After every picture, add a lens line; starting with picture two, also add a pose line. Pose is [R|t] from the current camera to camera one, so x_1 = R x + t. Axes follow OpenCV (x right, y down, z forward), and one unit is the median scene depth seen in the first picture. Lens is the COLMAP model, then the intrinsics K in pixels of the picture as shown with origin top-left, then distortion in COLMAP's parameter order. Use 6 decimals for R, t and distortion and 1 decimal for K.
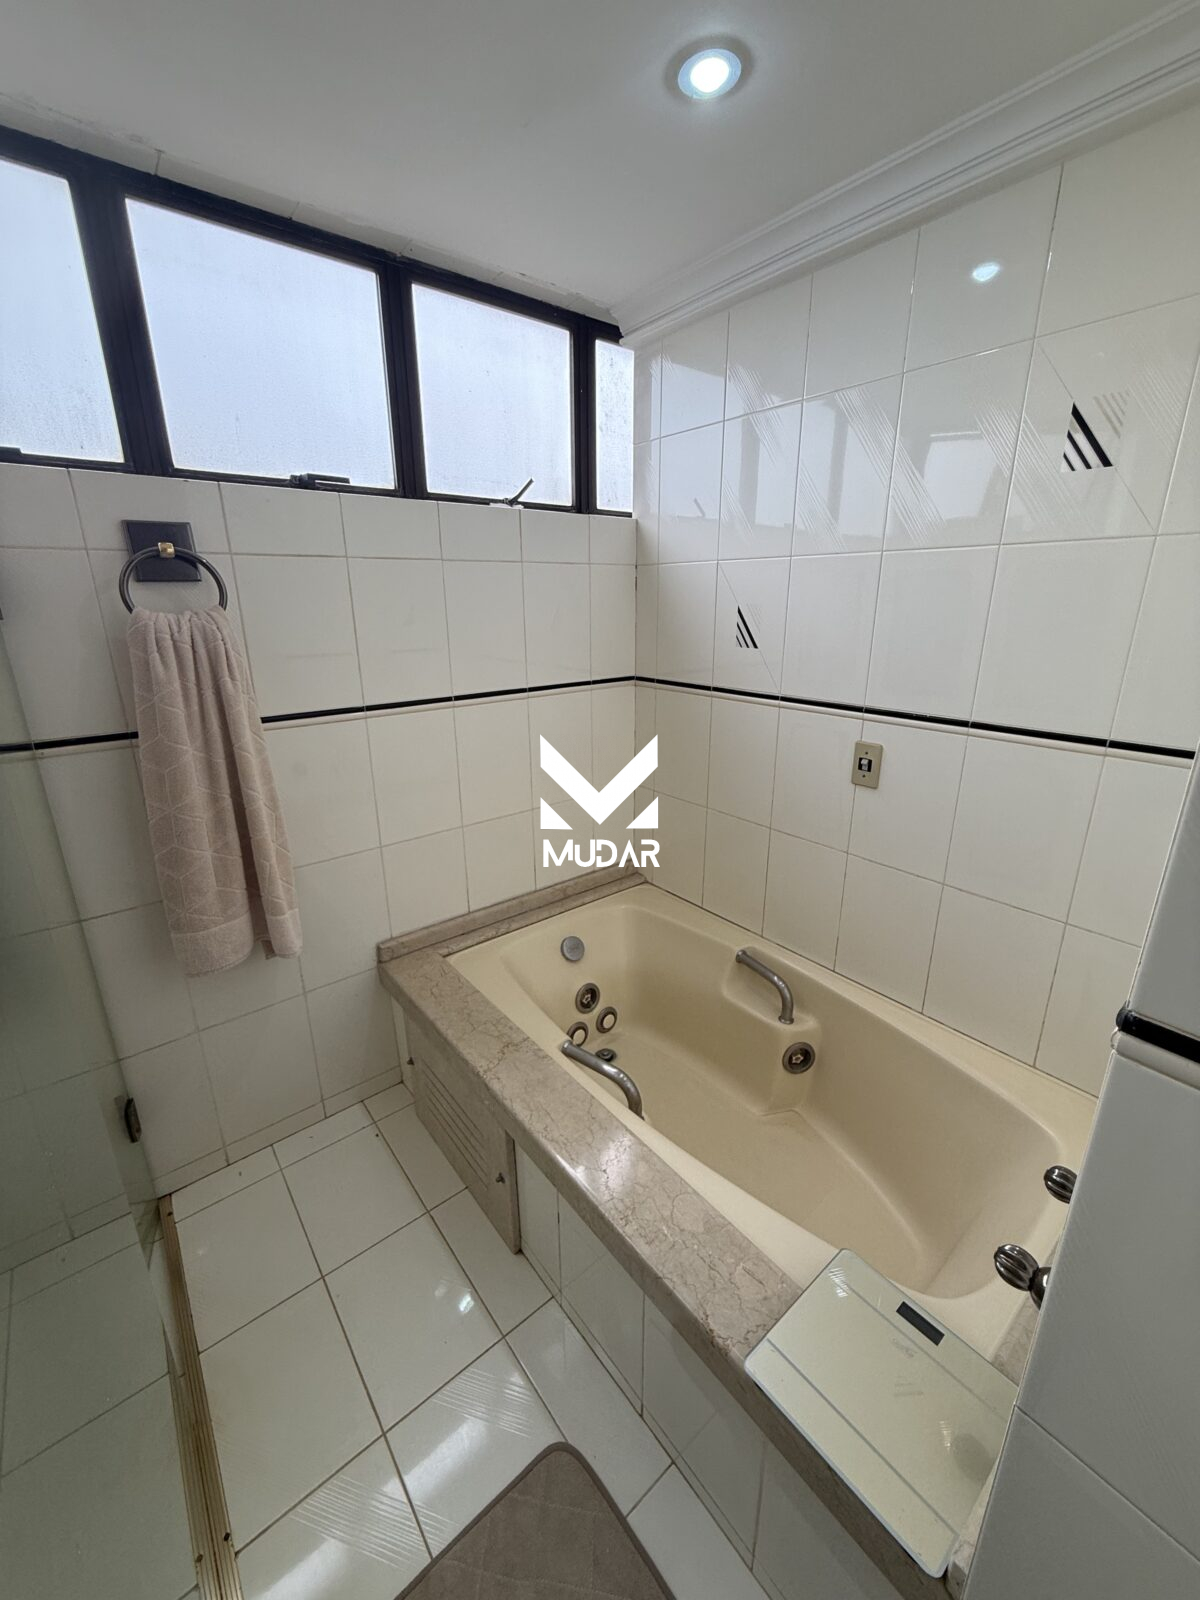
lens RADIAL K [[638.3, 0, 603.2], [0, 638.3, 796.8], [0, 0, 1]] dist [-0.006982, -0.000273]
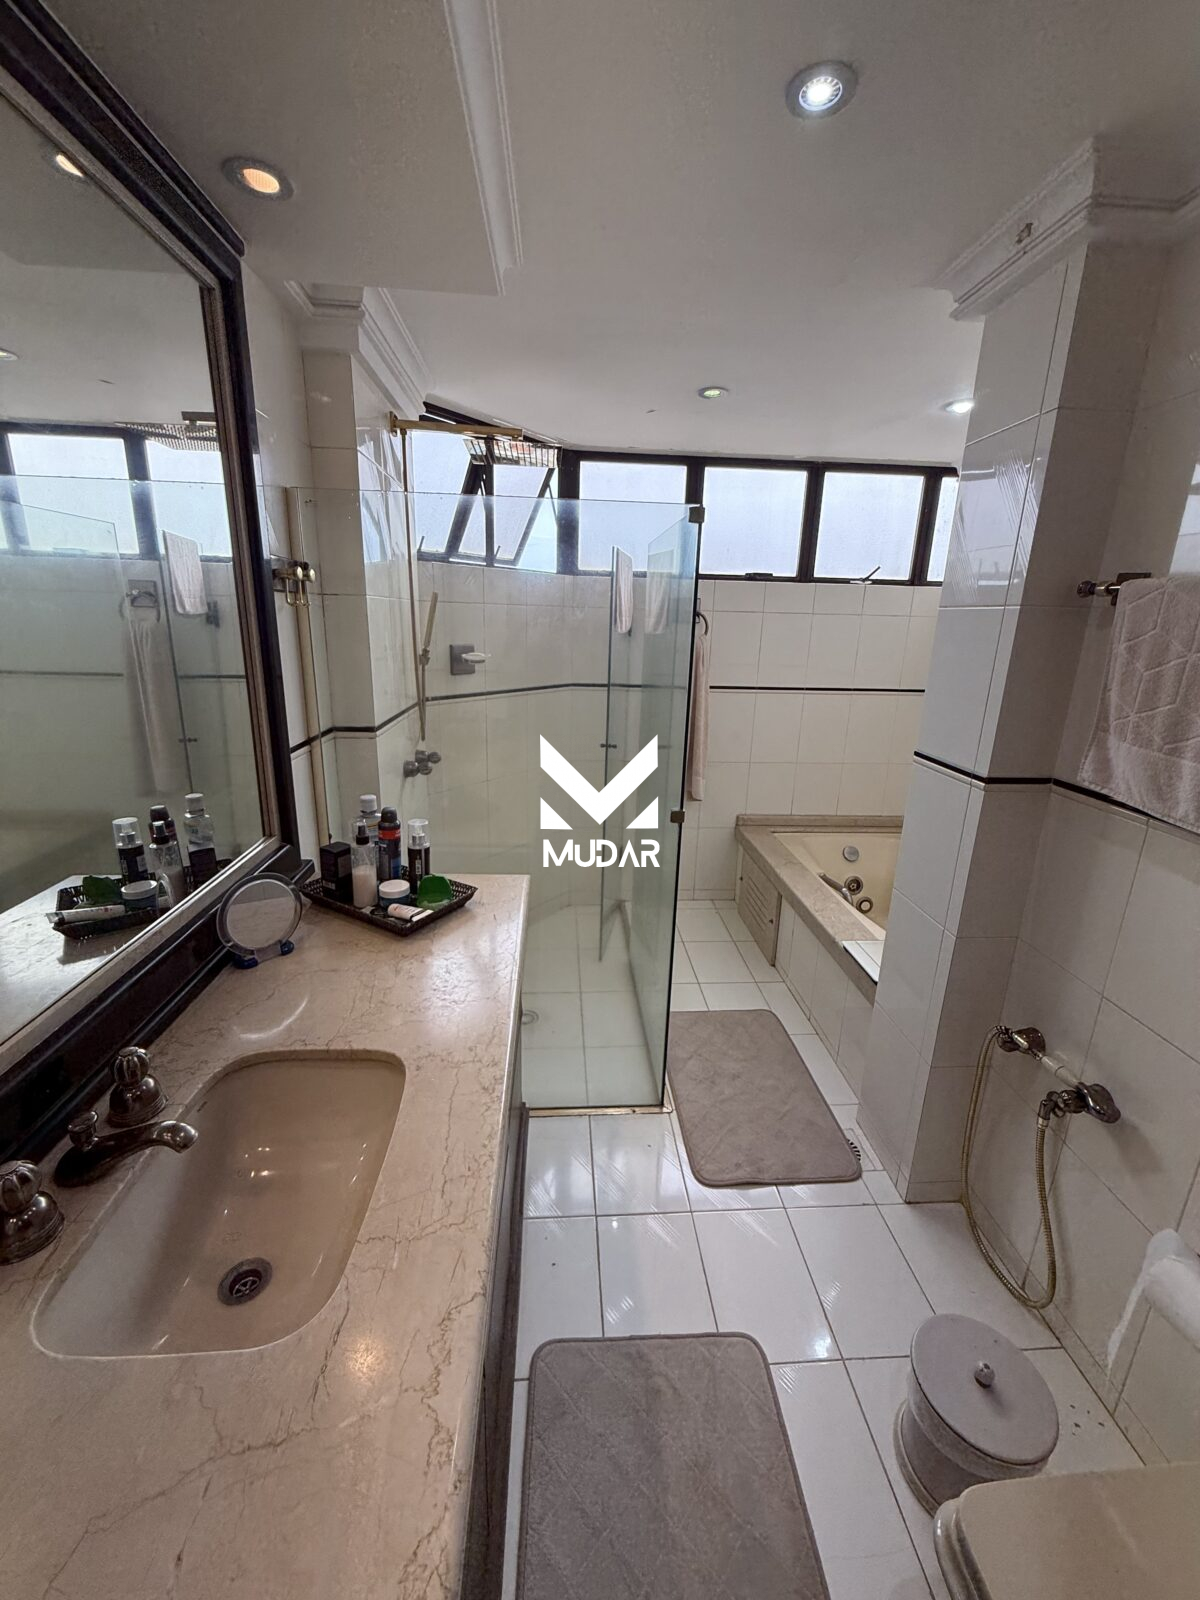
lens RADIAL K [[638.3, 0, 600.2], [0, 638.3, 799.3], [0, 0, 1]] dist [-0.006982, -0.000273]
pose [[0.814917, 0.182896, -0.549964, 0.339641], [-0.202565, 0.978939, 0.025402, 0.222362], [0.543027, 0.090703, 0.834802, -0.789358]]
